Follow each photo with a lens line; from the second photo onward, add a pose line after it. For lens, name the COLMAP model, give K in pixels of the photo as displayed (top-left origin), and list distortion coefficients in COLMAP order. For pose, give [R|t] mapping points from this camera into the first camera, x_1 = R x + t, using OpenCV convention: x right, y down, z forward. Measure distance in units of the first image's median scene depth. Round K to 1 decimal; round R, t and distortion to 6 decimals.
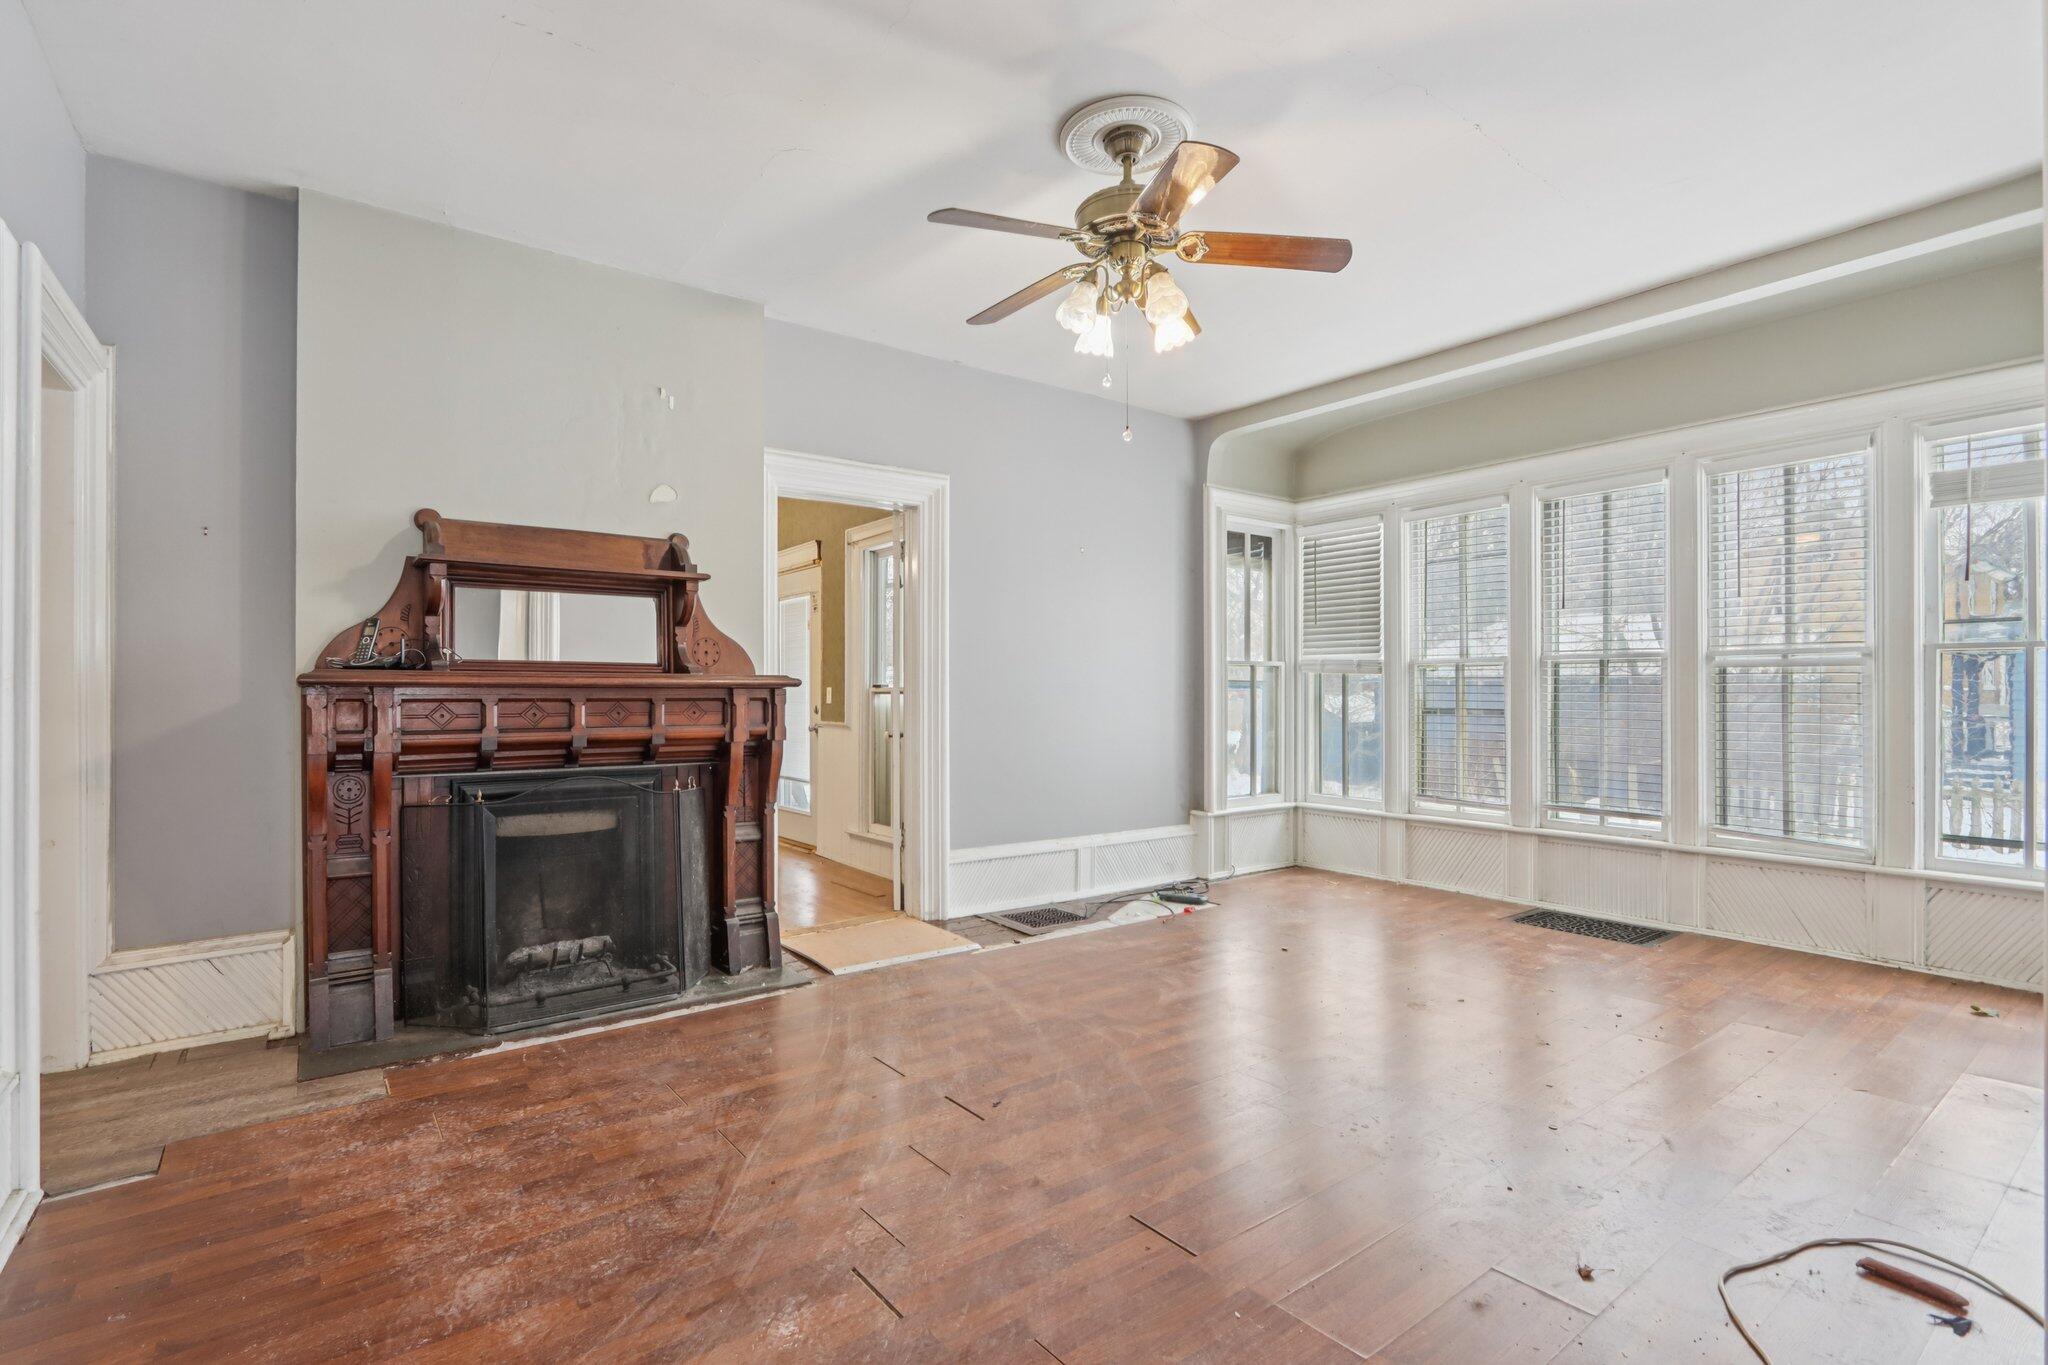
lens RADIAL K [[952.1, 0, 989.6], [0, 952.1, 700.7], [0, 0, 1]] dist [0.000662, 0.000154]
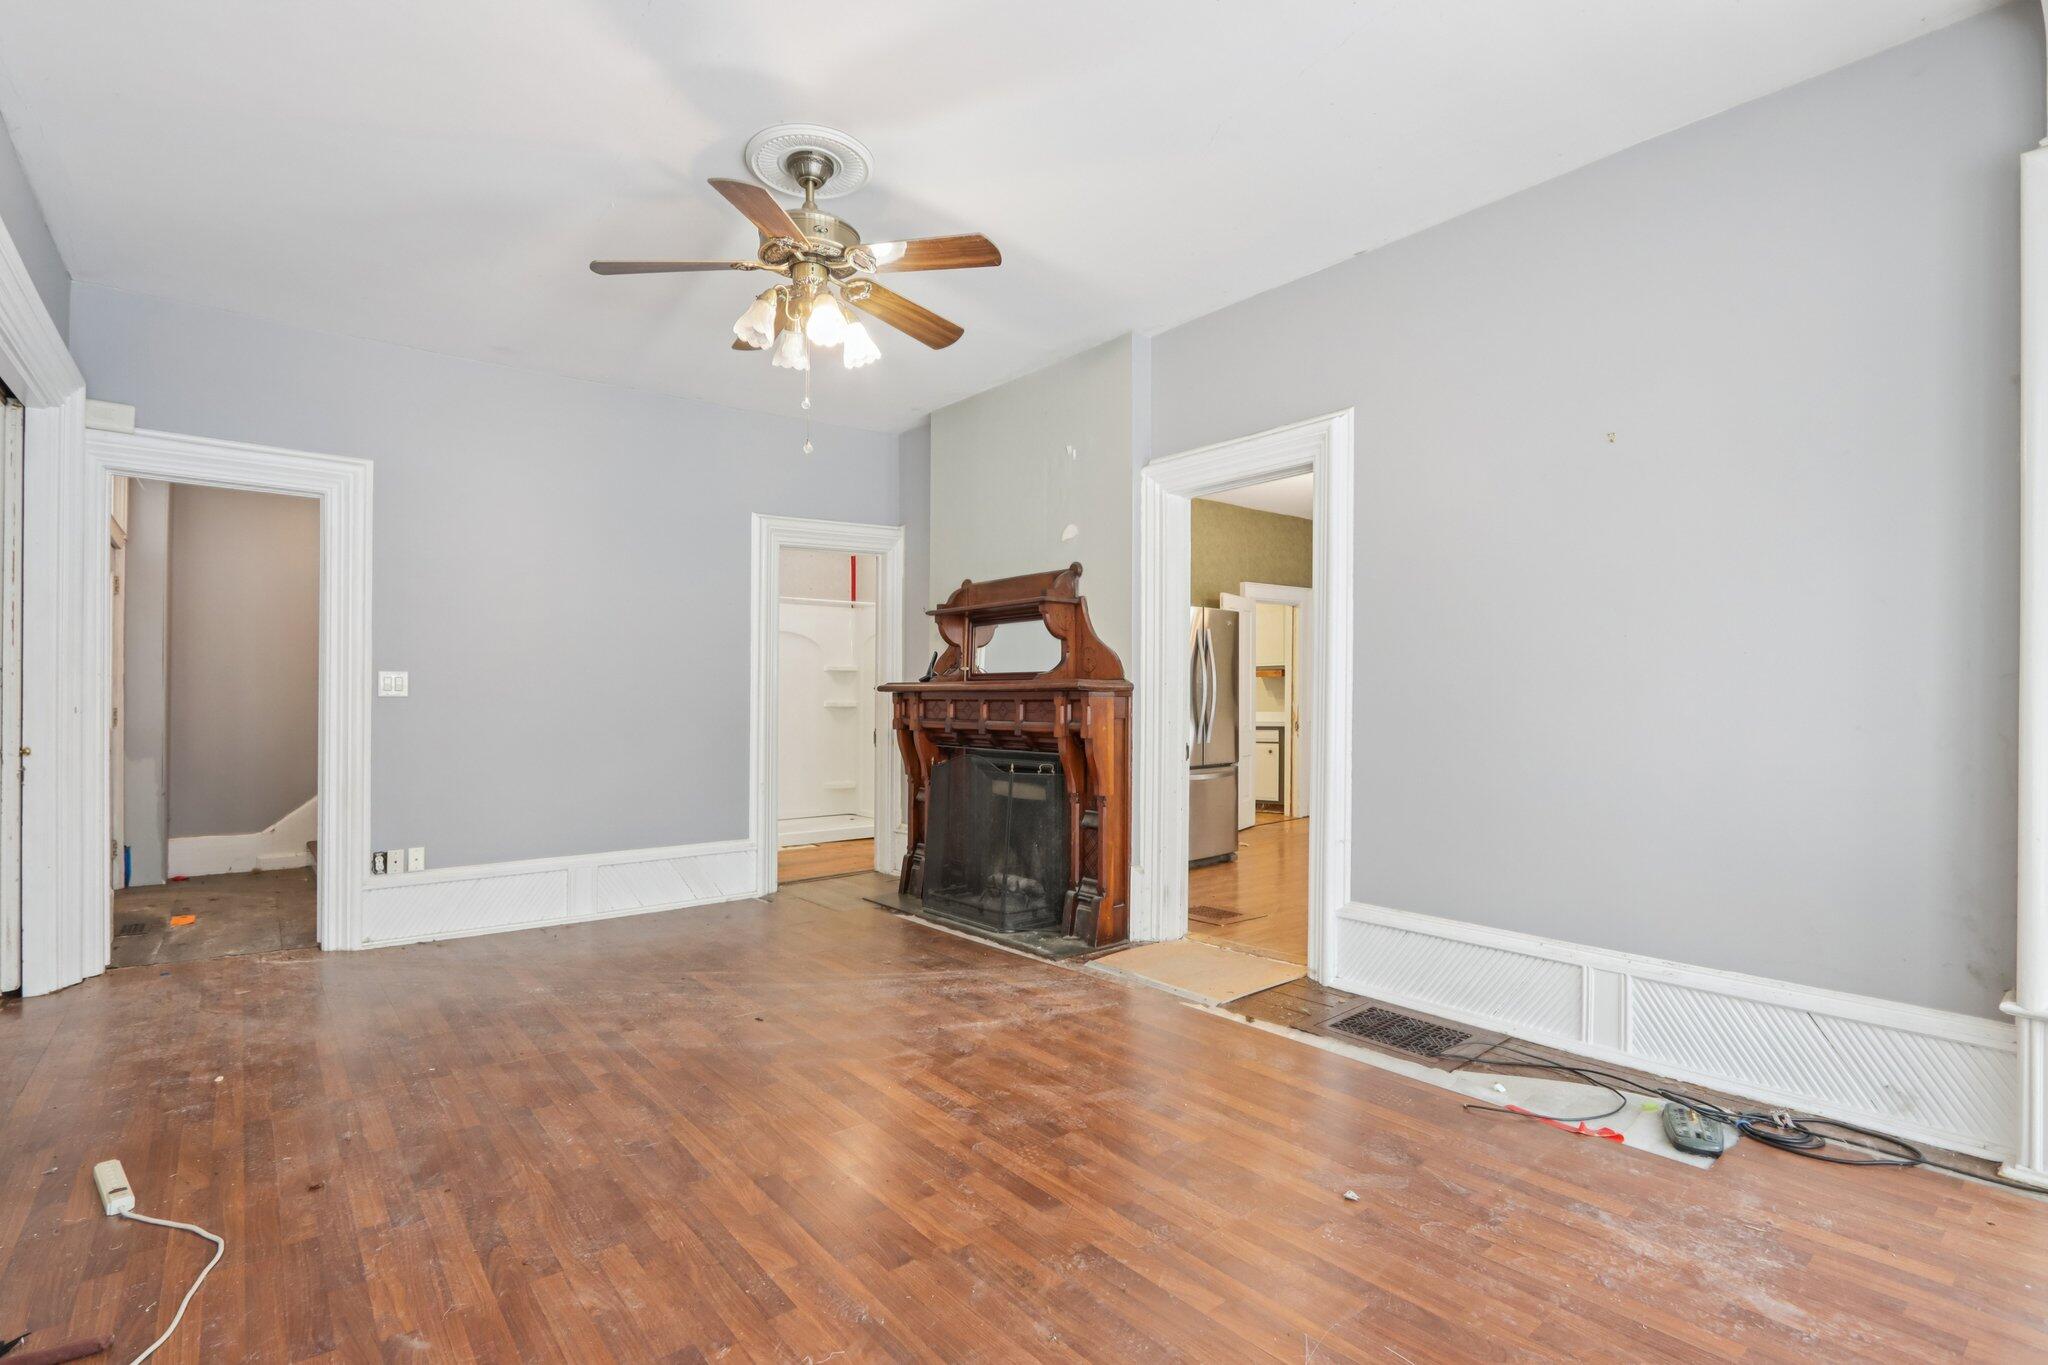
lens RADIAL K [[961.0, 0, 997.2], [0, 961.0, 700.6], [0, 0, 1]] dist [-0.027627, 0.001323]
pose [[0.037860, 0.003527, -0.999277, 0.971516], [-0.000128, 0.999994, 0.003525, -0.006094], [0.999283, -0.000005, 0.037860, 0.951312]]
